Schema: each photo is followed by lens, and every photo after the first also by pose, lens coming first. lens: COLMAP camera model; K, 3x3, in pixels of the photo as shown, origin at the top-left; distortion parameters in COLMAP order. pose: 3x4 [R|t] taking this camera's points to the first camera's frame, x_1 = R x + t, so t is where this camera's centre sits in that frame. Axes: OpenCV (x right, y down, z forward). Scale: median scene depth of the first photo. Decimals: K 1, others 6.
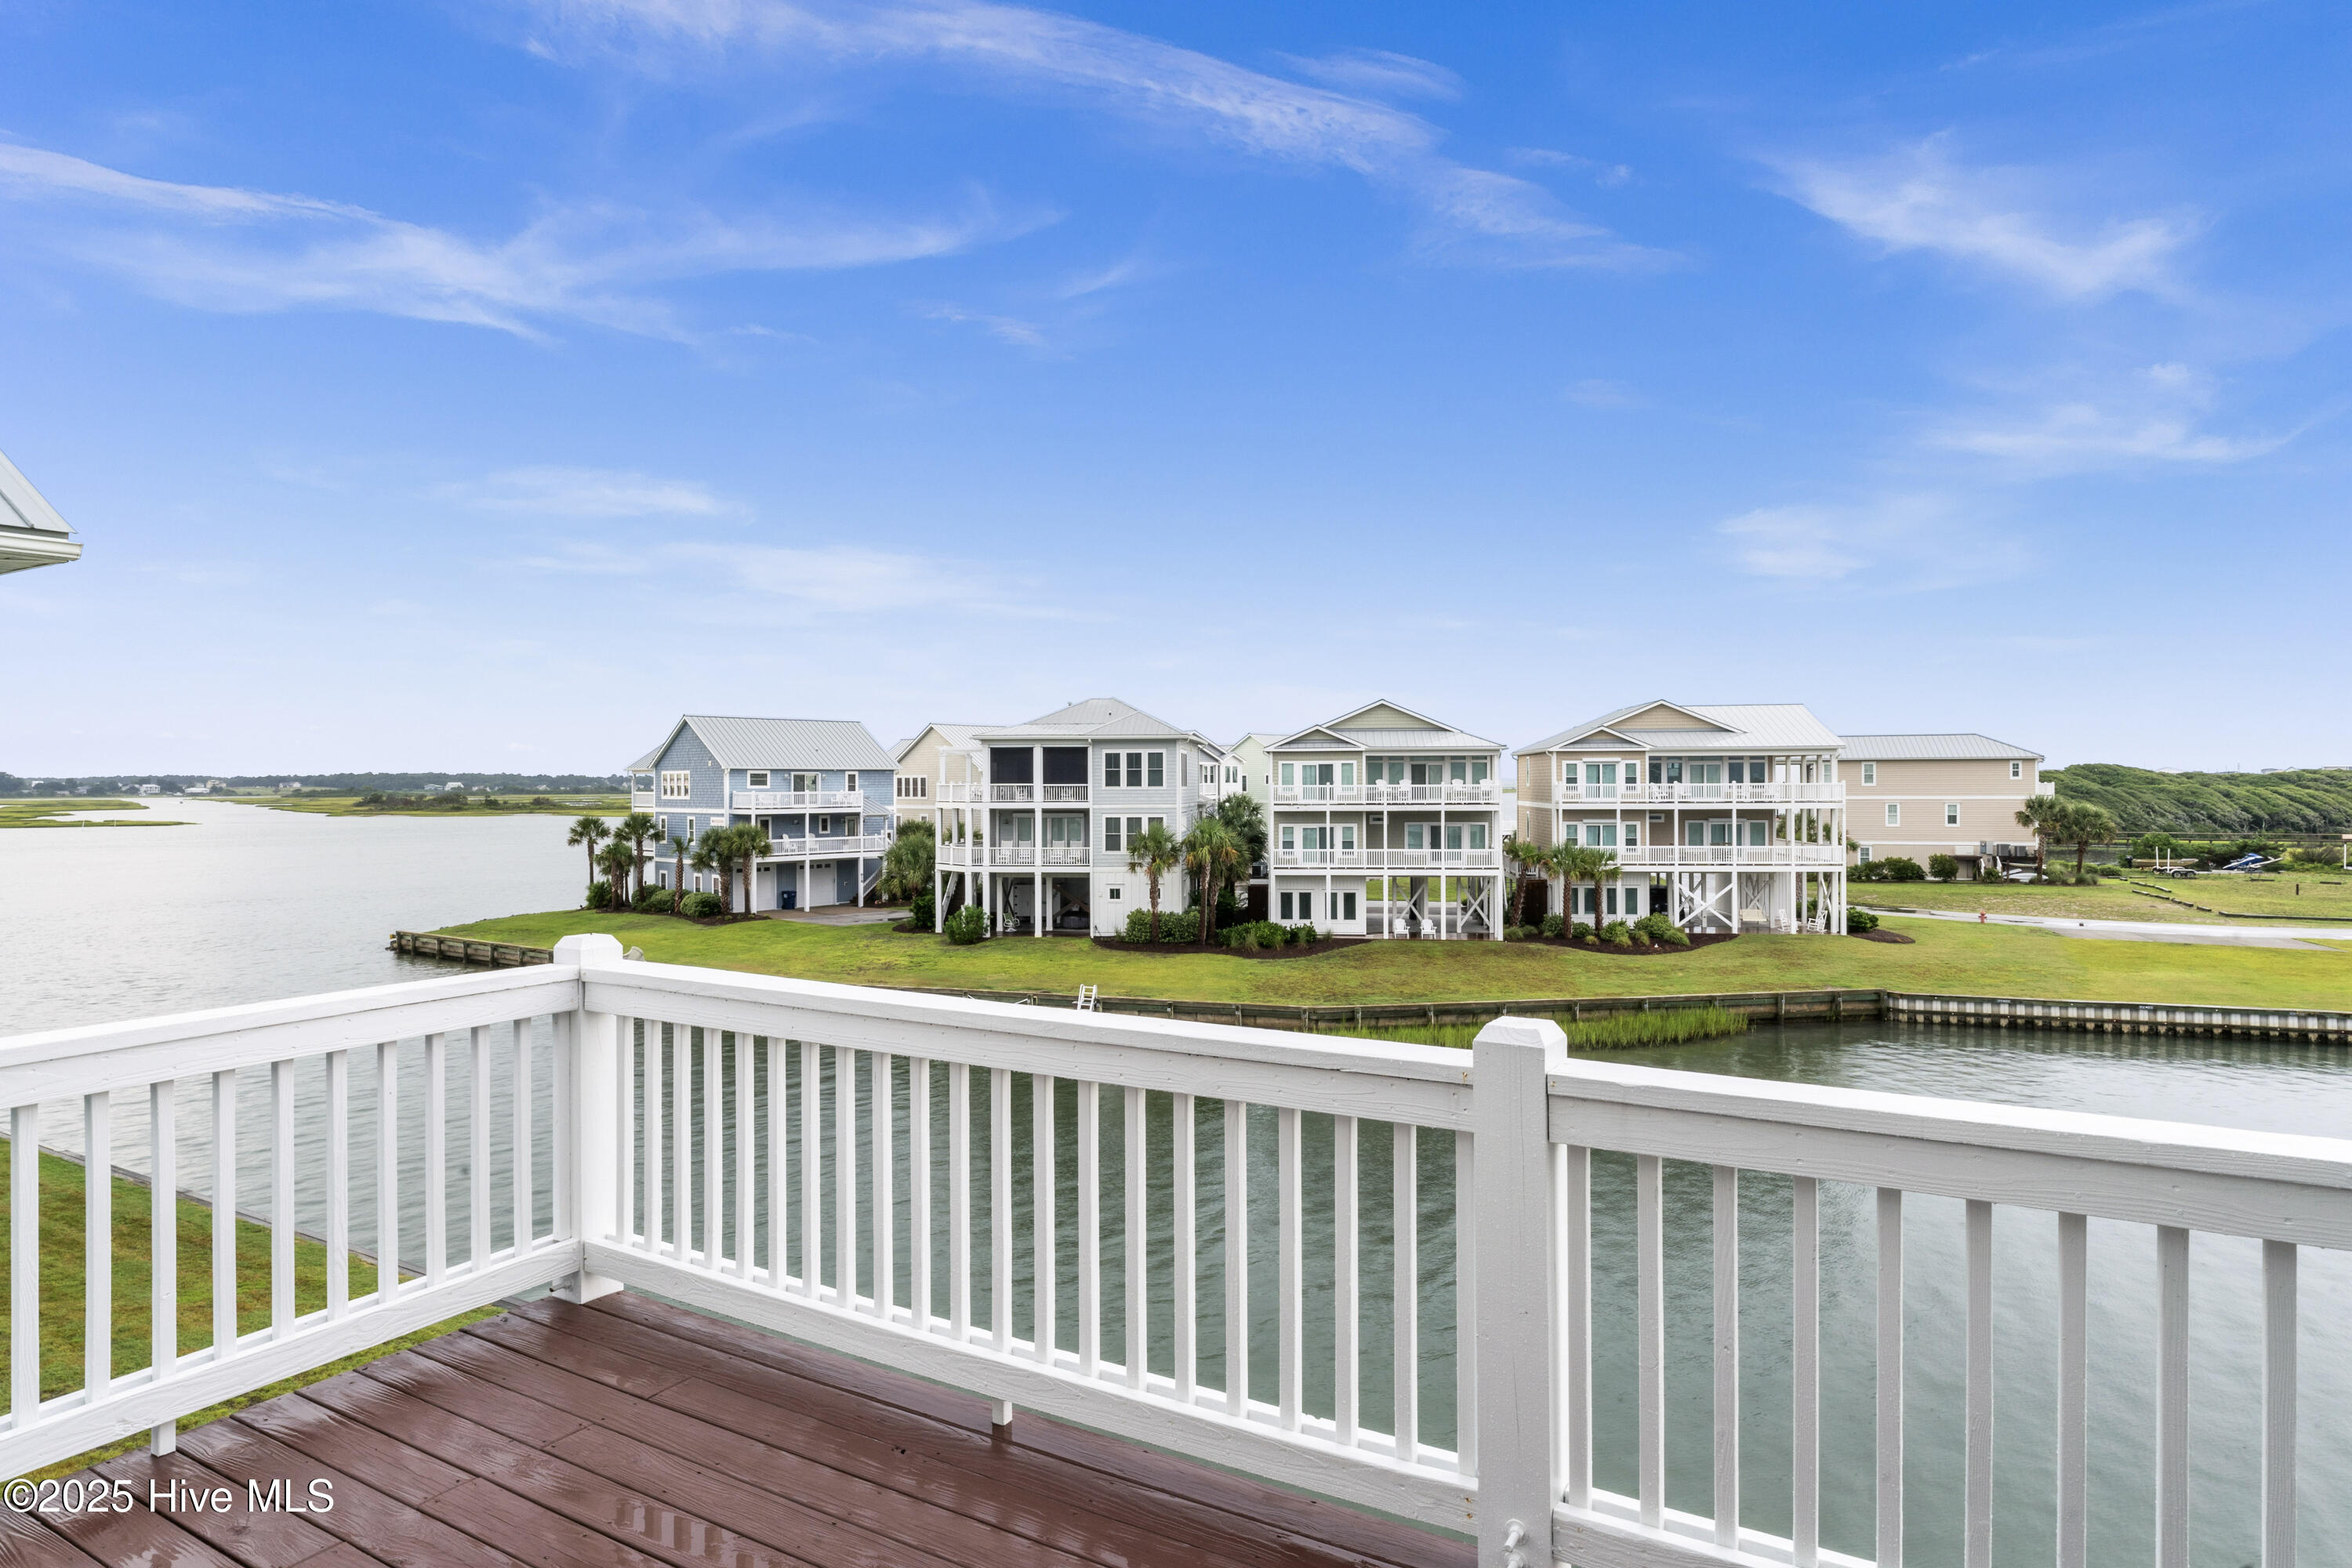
lens RADIAL K [[1323.6, 0, 1176.0], [0, 1323.6, 784.0], [0, 0, 1]] dist [0.000972, 0.000503]
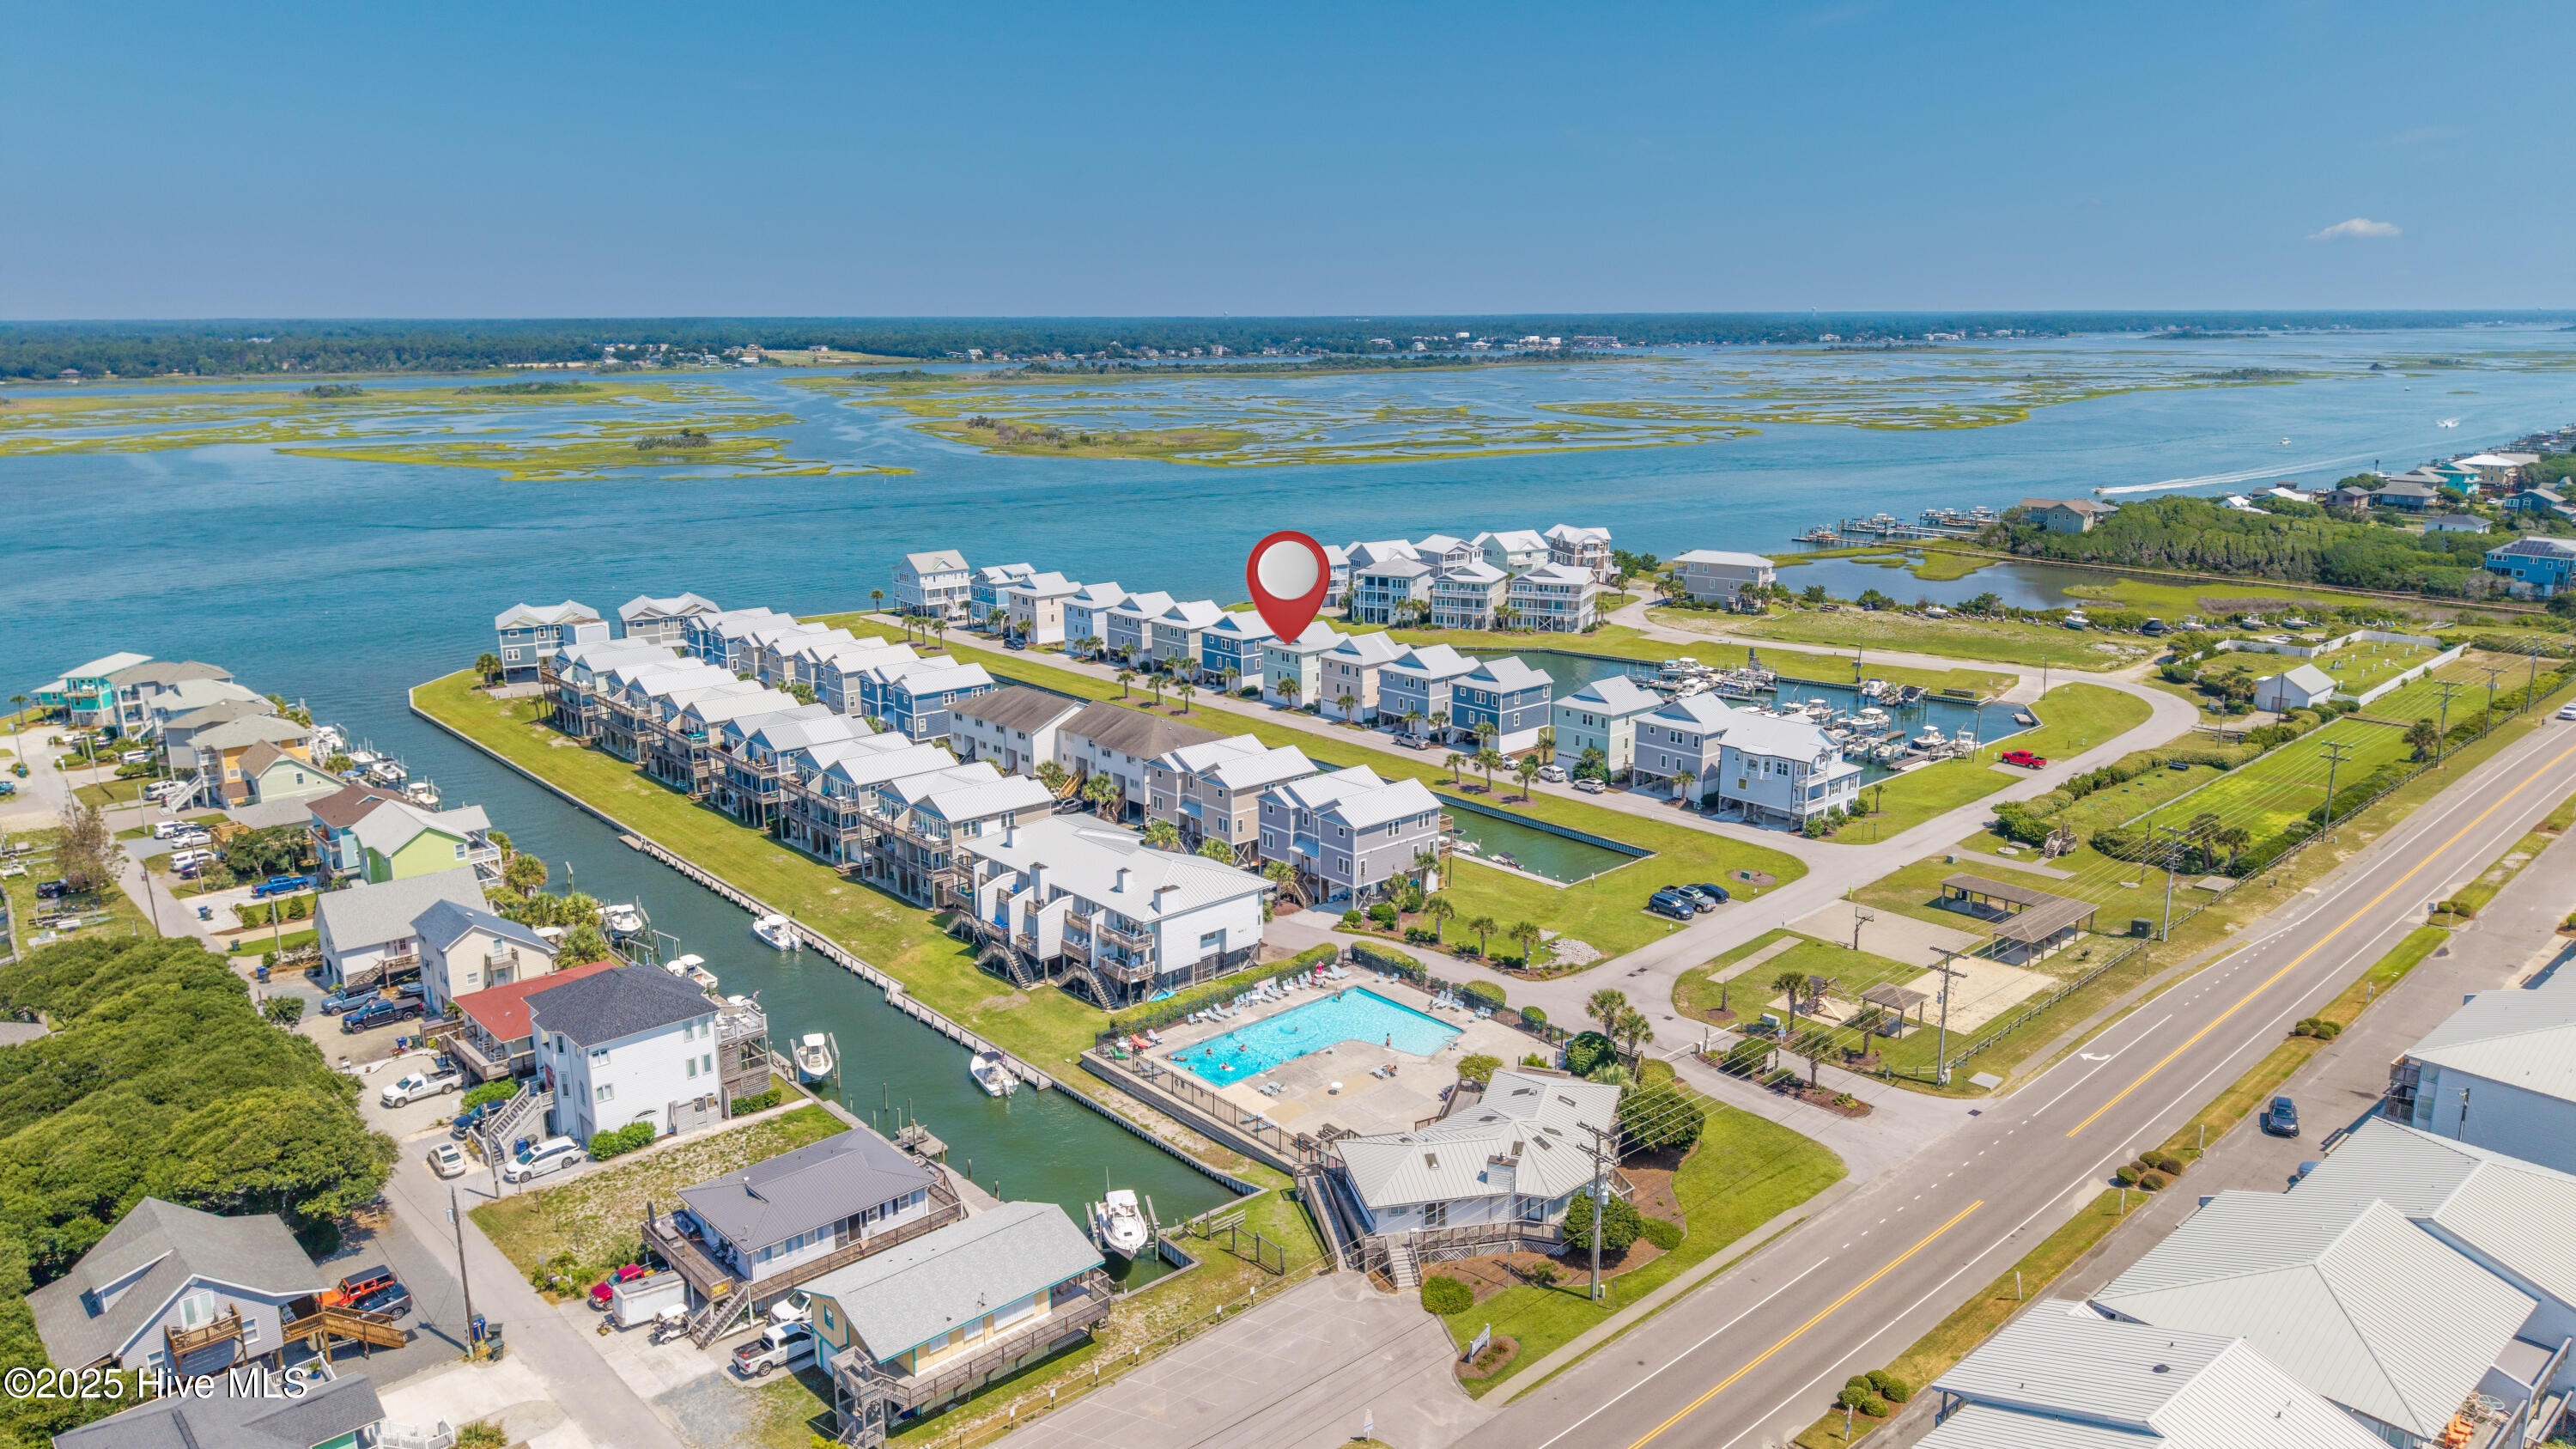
lens RADIAL K [[1718.7, 0, 1281.8], [0, 1718.7, 730.7], [0, 0, 1]] dist [0.038968, -0.060414]
pose [[0.955157, 0.071056, -0.287447, 1.128513], [-0.000809, 0.971402, 0.237439, -0.795993], [0.296098, -0.226559, 0.927899, -3.936379]]
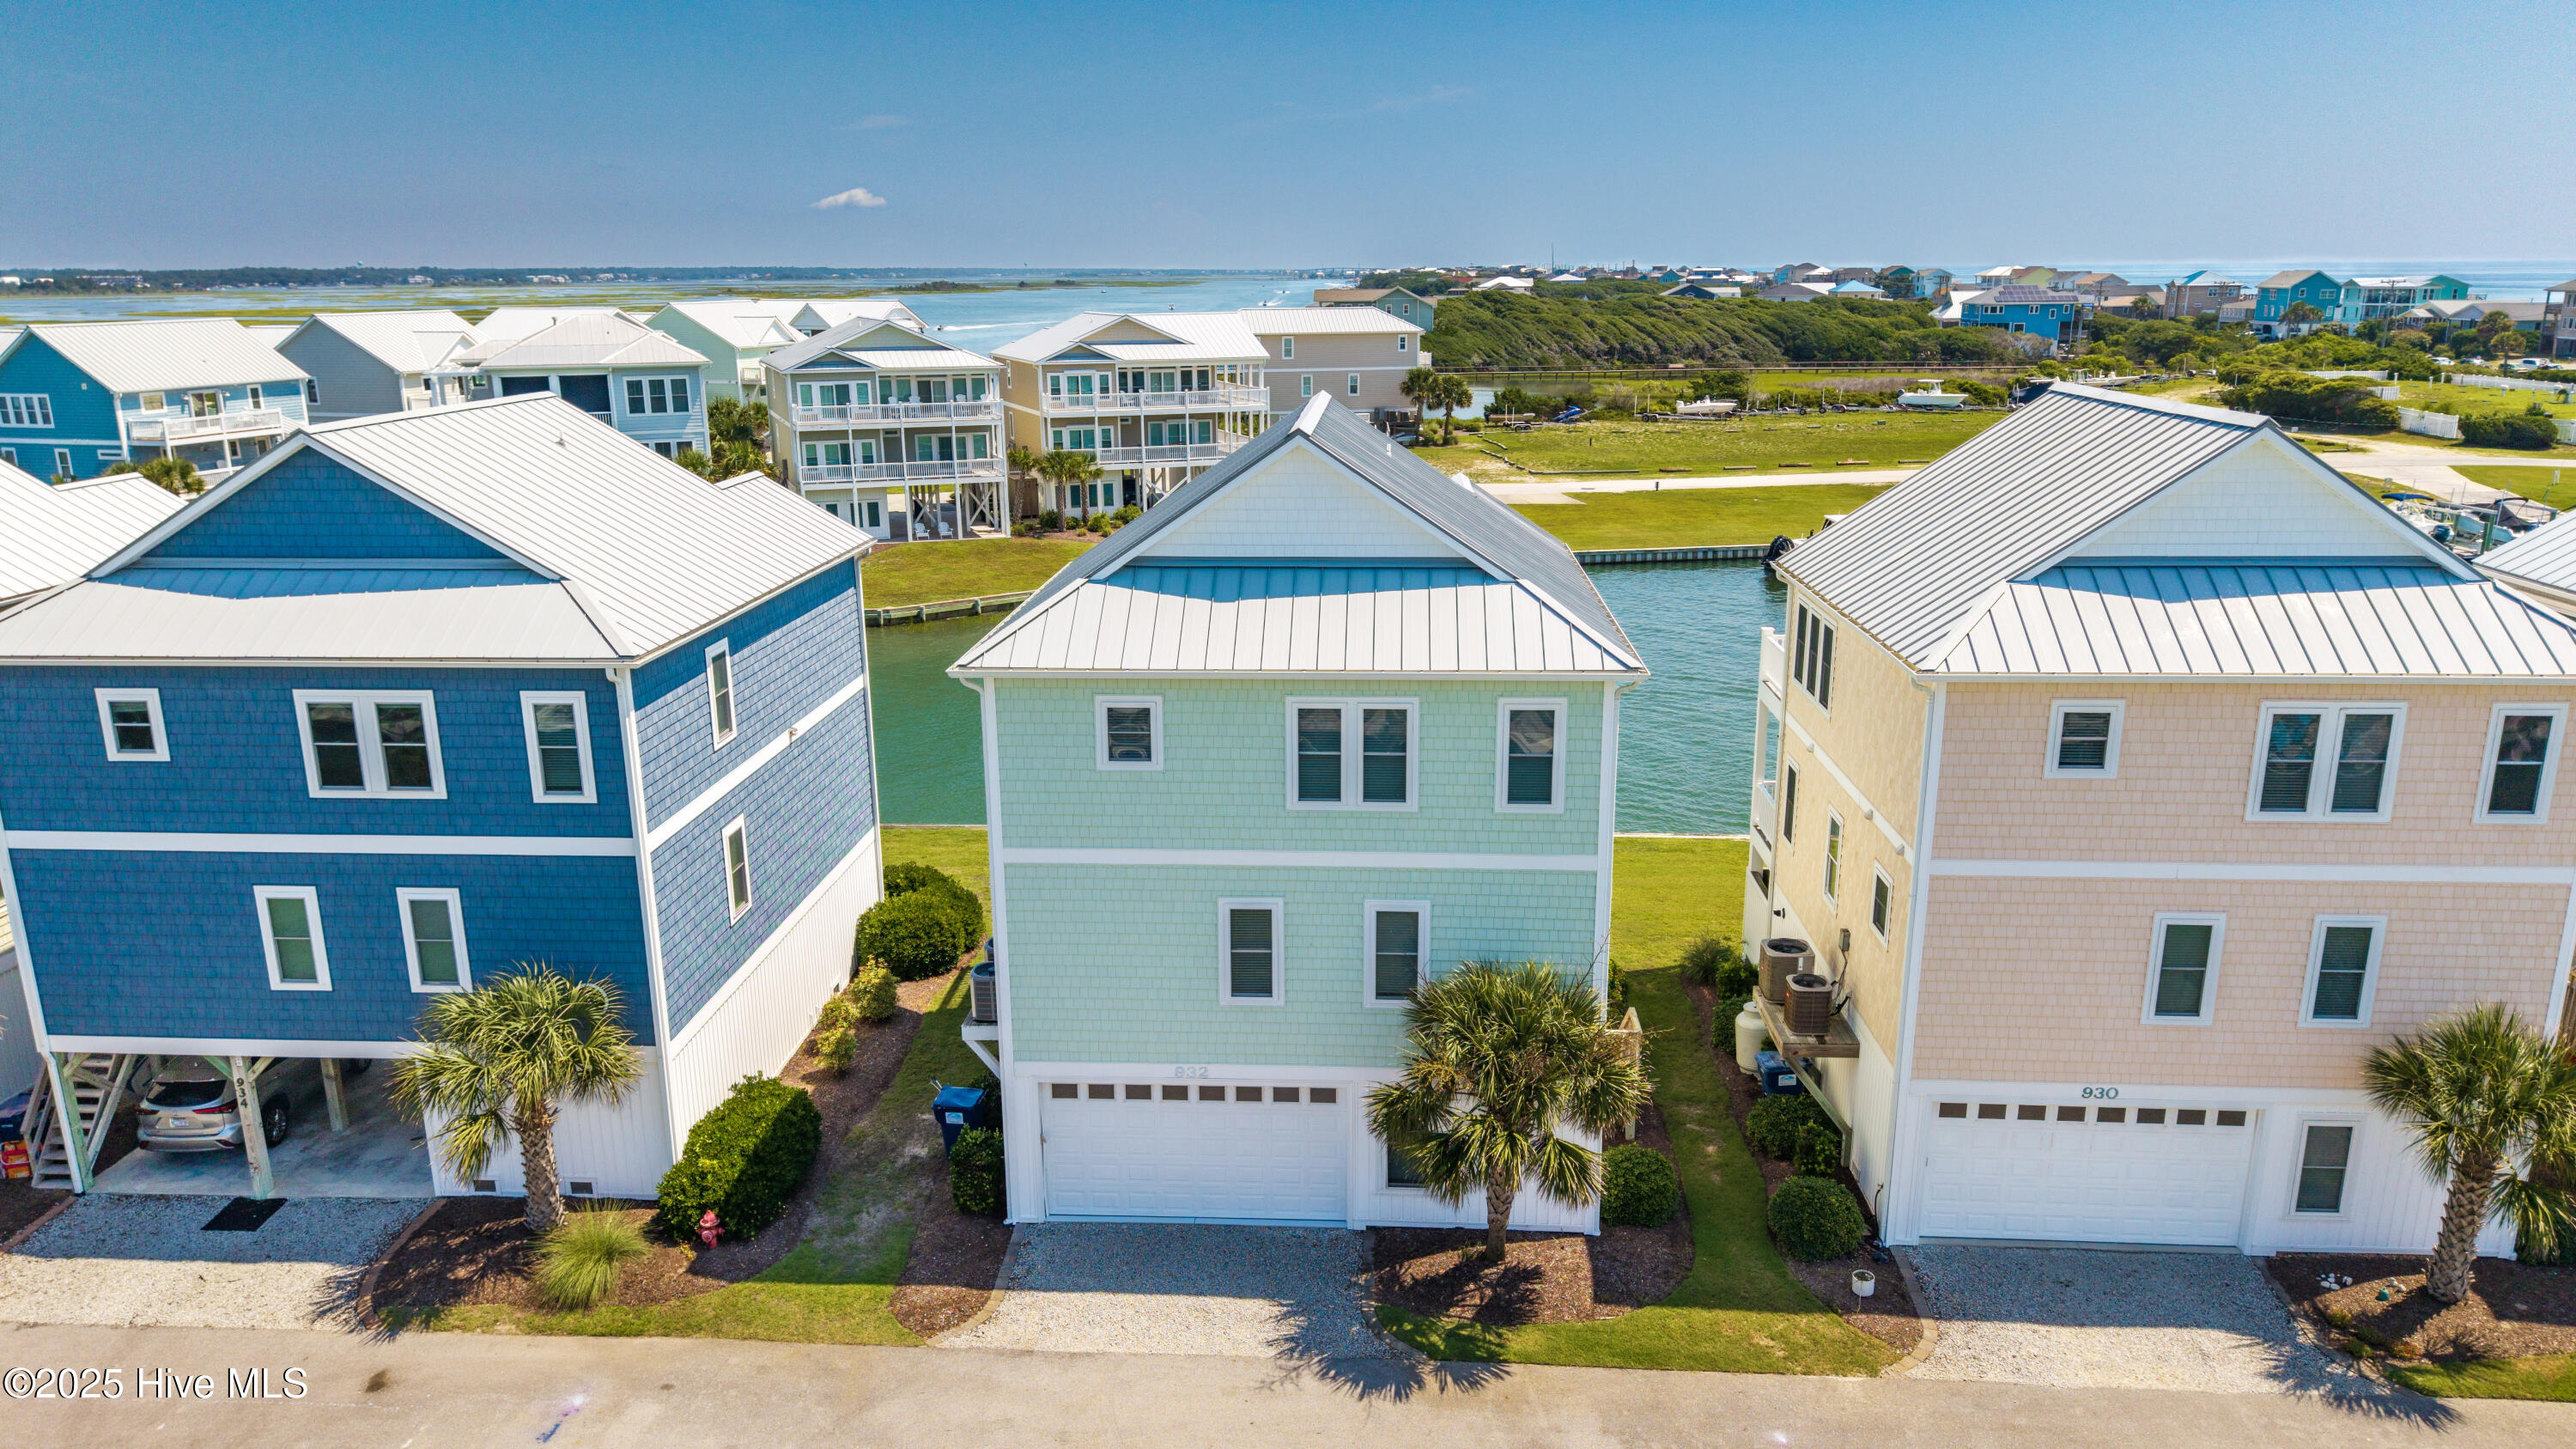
lens RADIAL K [[1718.7, 0, 1281.8], [0, 1718.7, 730.7], [0, 0, 1]] dist [0.038968, -0.060414]
pose [[0.888144, -0.120031, 0.443613, -0.224791], [0.003182, 0.966872, 0.255242, -0.099394], [-0.459554, -0.225280, 0.859104, -0.436824]]
